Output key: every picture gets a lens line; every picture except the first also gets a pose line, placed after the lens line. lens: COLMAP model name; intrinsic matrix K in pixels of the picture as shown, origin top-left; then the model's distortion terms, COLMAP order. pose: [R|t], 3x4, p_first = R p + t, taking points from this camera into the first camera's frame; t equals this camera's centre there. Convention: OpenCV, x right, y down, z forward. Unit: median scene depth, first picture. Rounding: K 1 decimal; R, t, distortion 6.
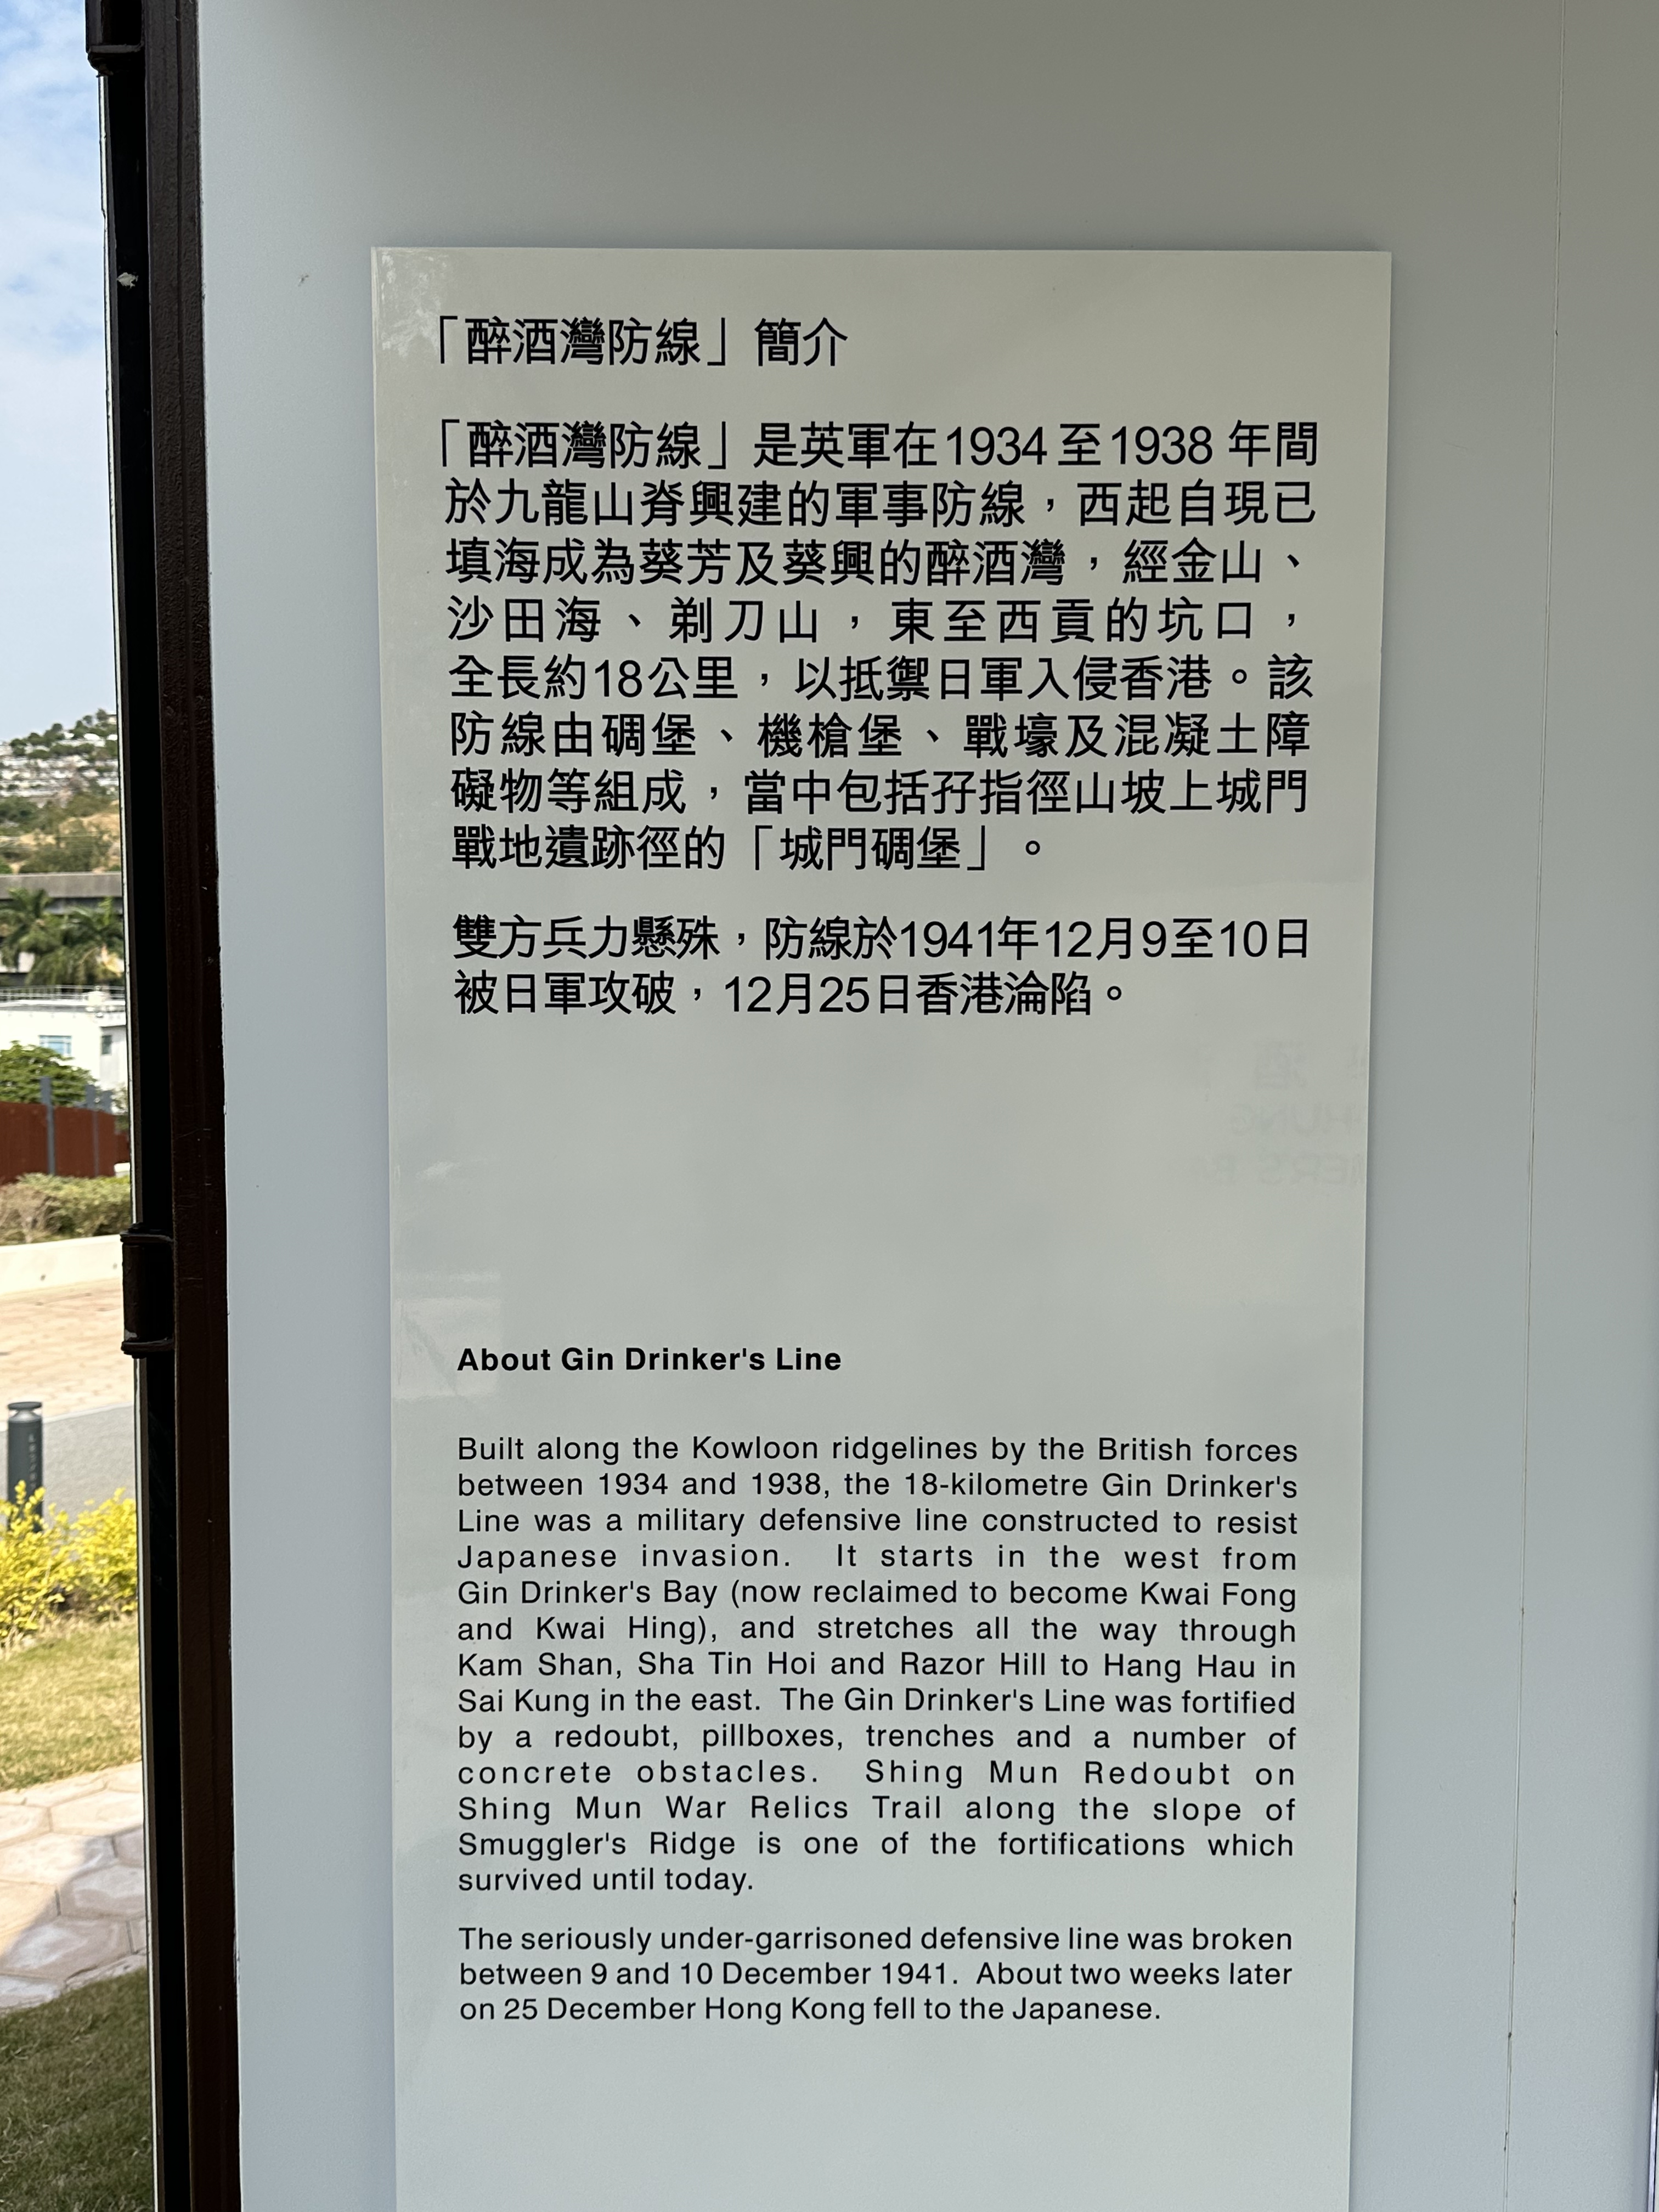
lens RADIAL K [[2065.7, 0, 828.8], [0, 2065.7, 1112.4], [0, 0, 1]] dist [0.104909, 0.000000]
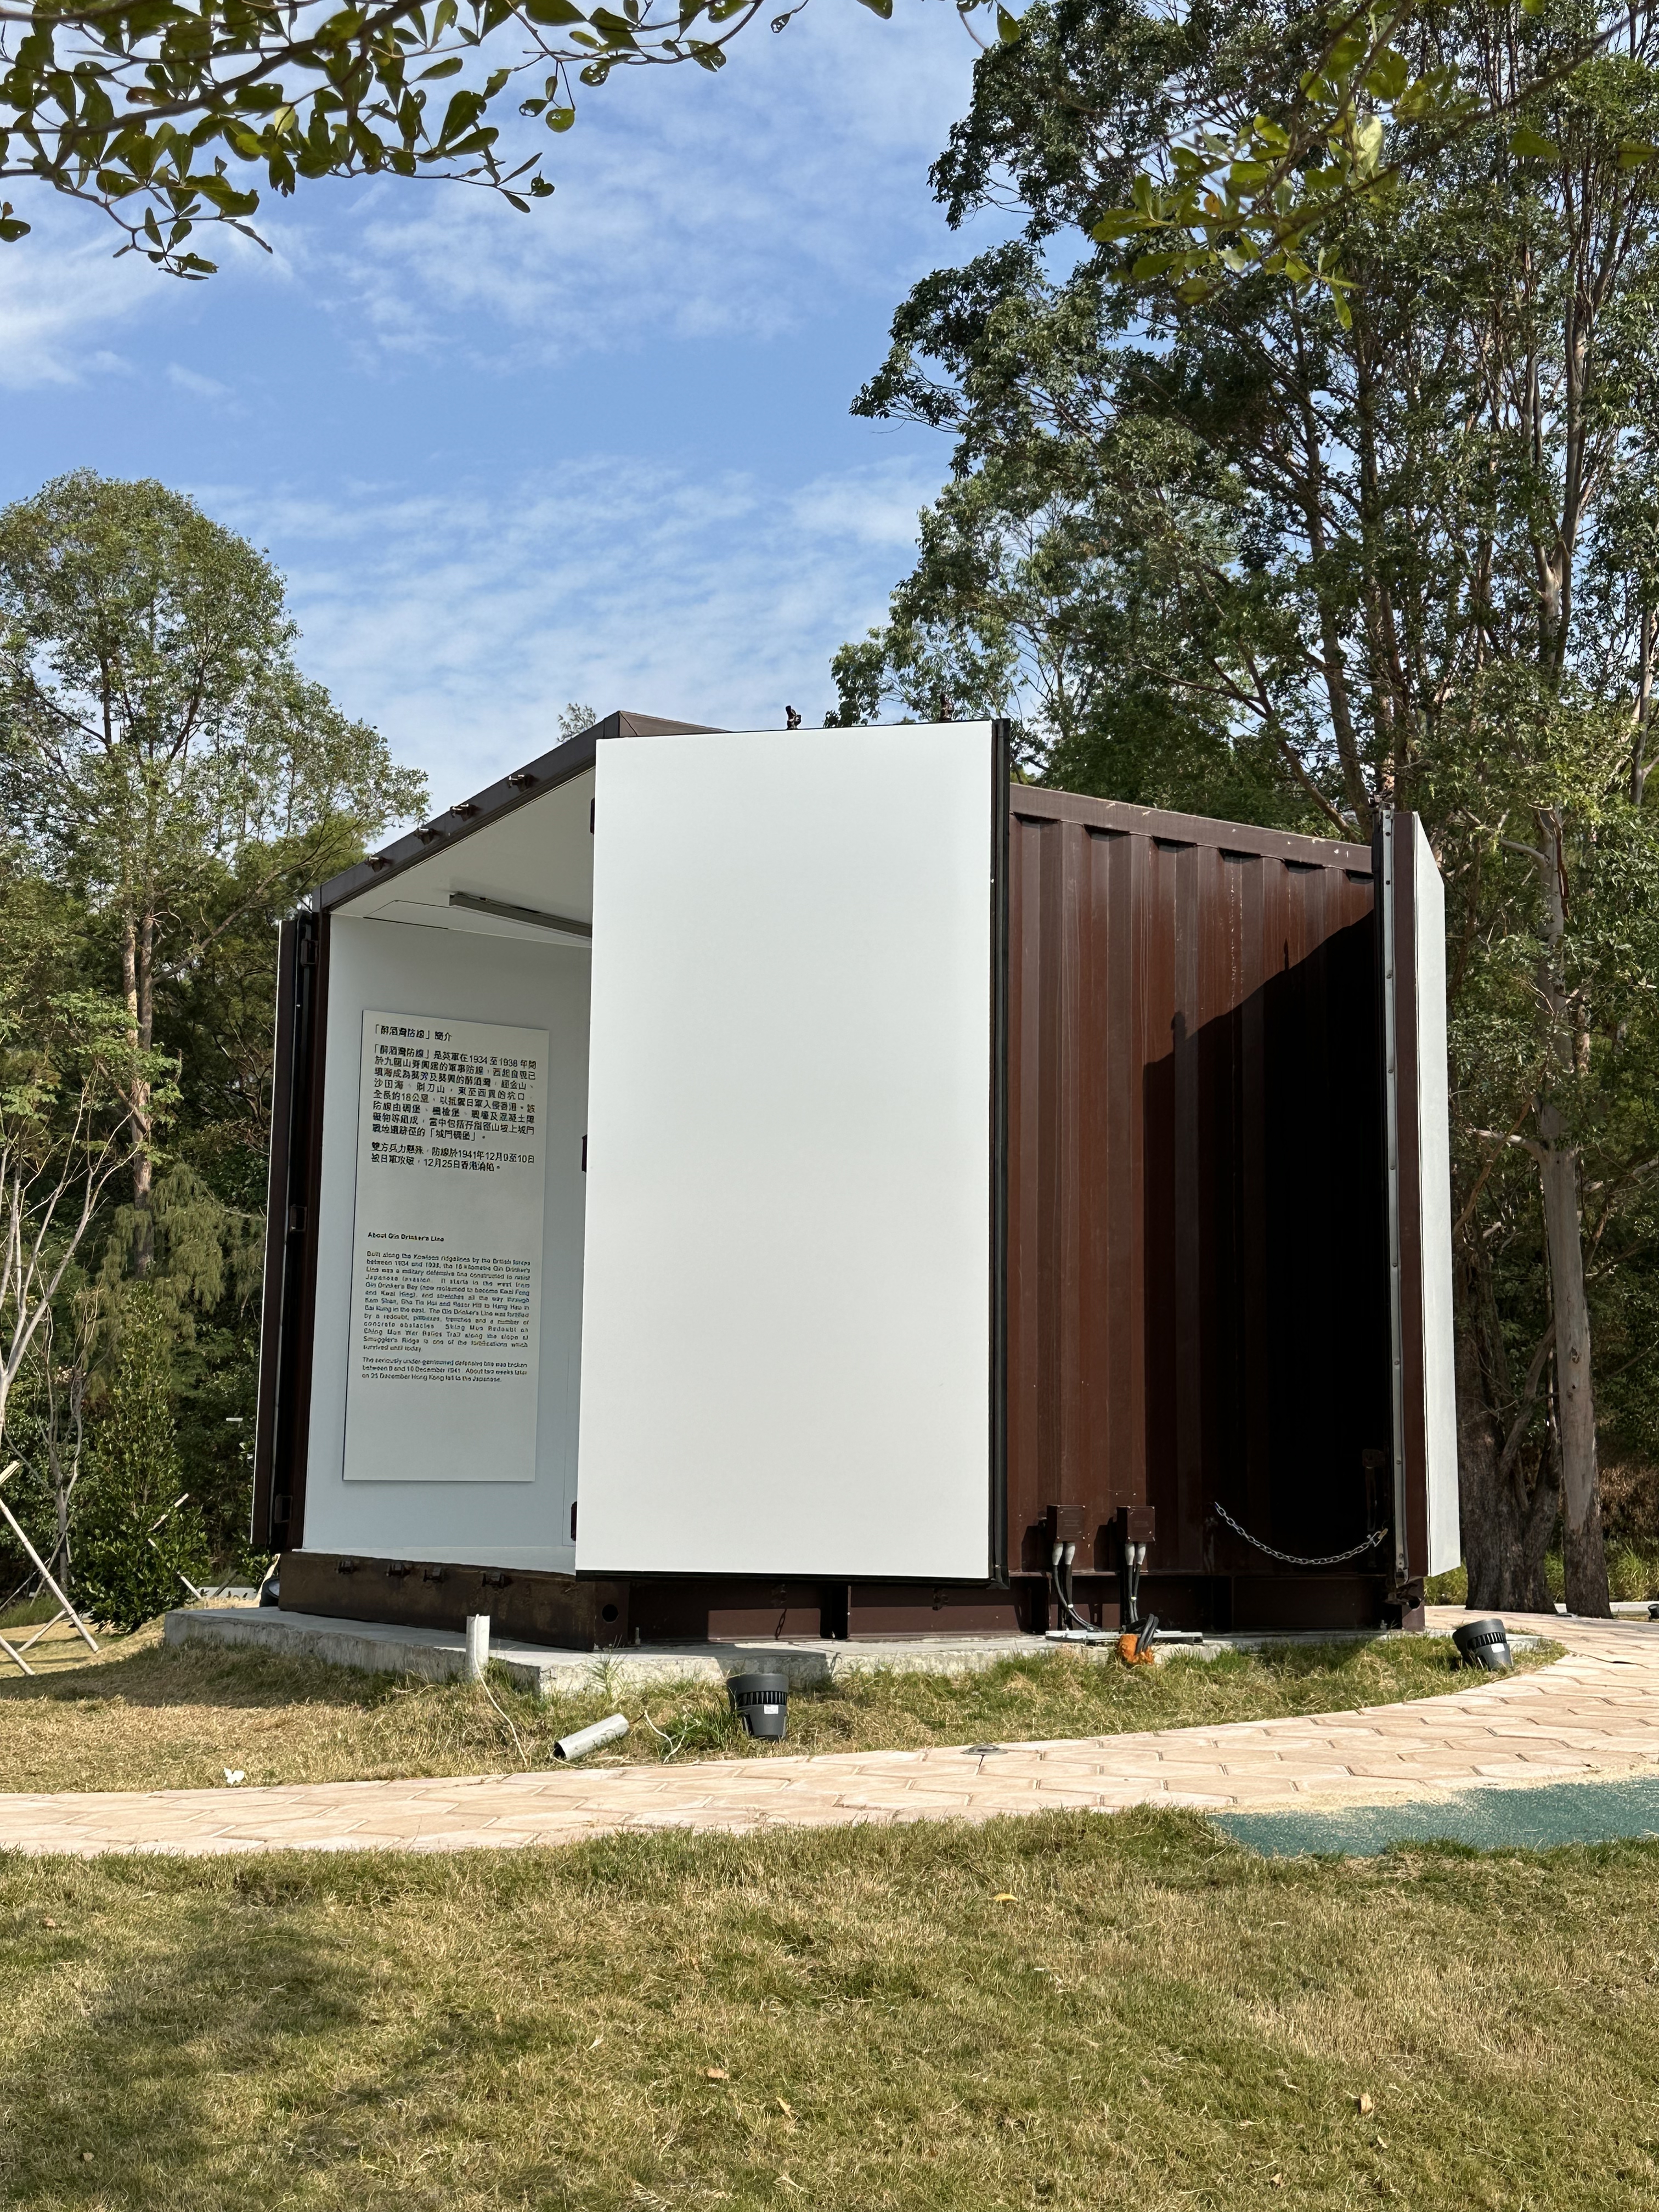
lens RADIAL K [[2629.5, 0, 831.7], [0, 2629.5, 1102.9], [0, 0, 1]] dist [0.114962, 0.000000]
pose [[0.856068, 0.085446, 0.509752, -2.411736], [0.028029, 0.977115, -0.210859, 1.145939], [-0.516103, 0.194797, 0.834081, -4.710636]]
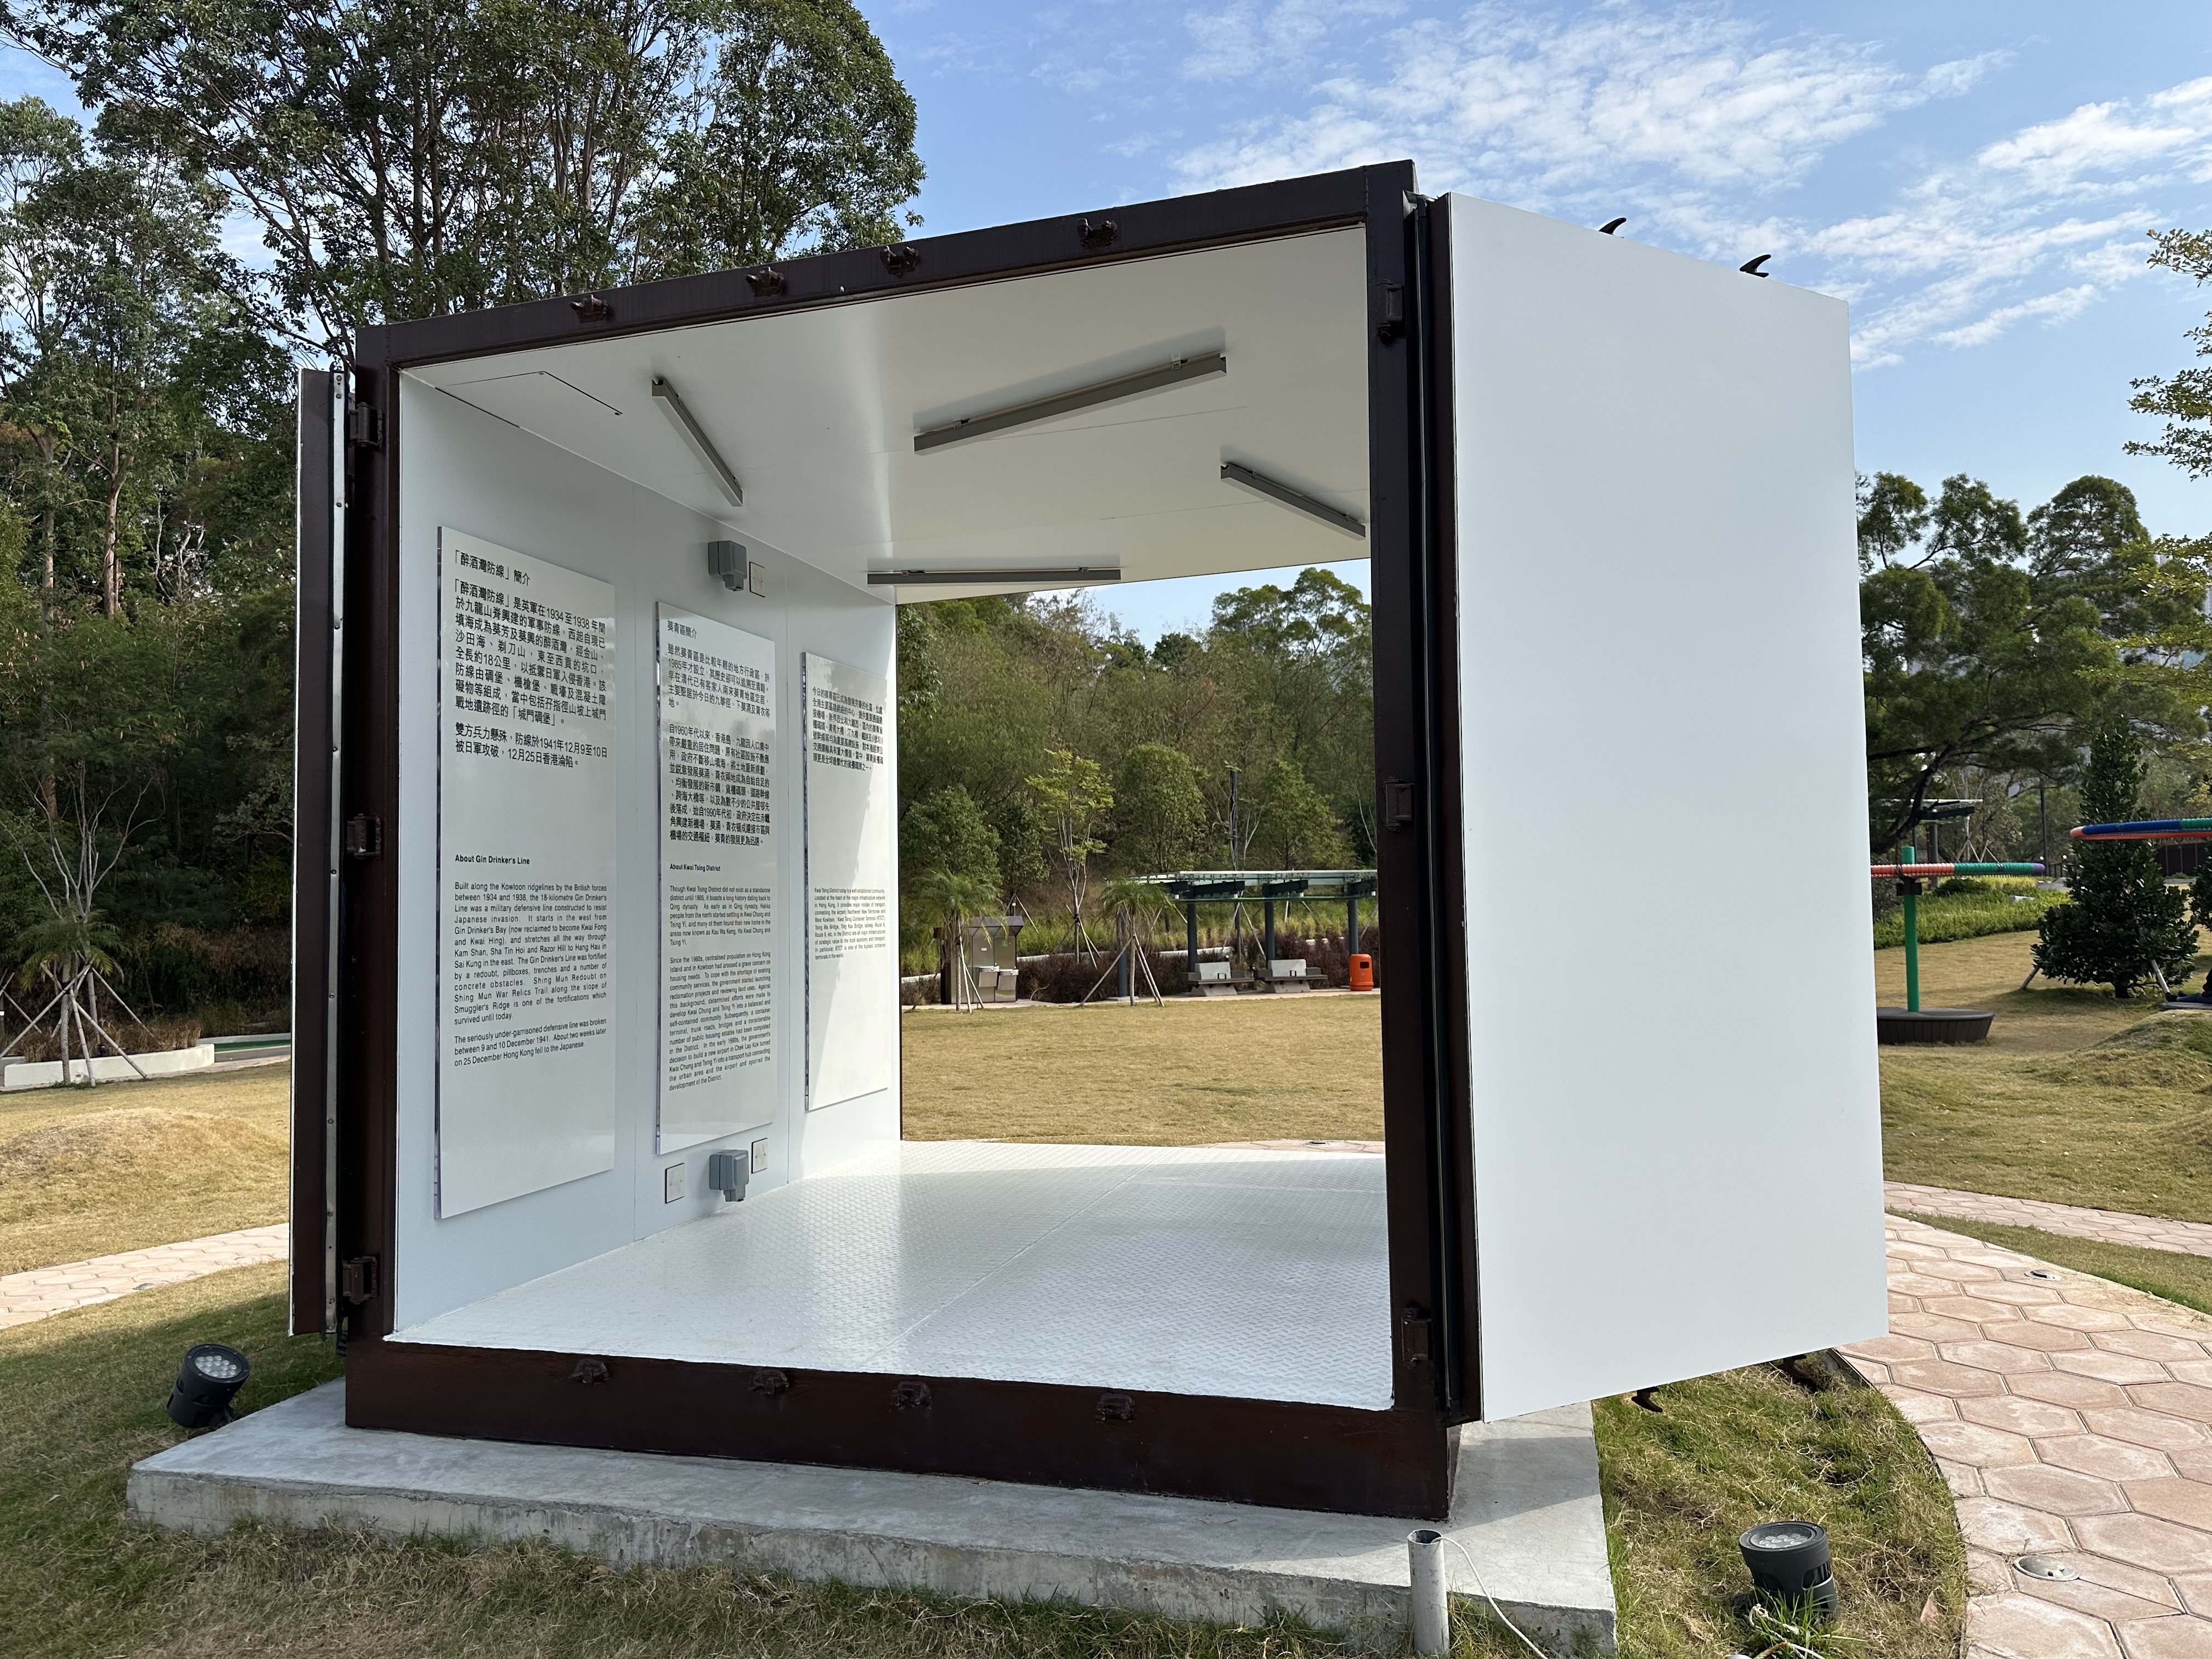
lens RADIAL K [[1548.2, 0, 1101.6], [0, 1548.2, 840.2], [0, 0, 1]] dist [0.007034, 0.001735]
pose [[0.271687, 0.037480, 0.961656, -2.278146], [0.089701, 0.993905, -0.064079, 0.344168], [-0.958196, 0.103671, 0.266669, -0.629141]]
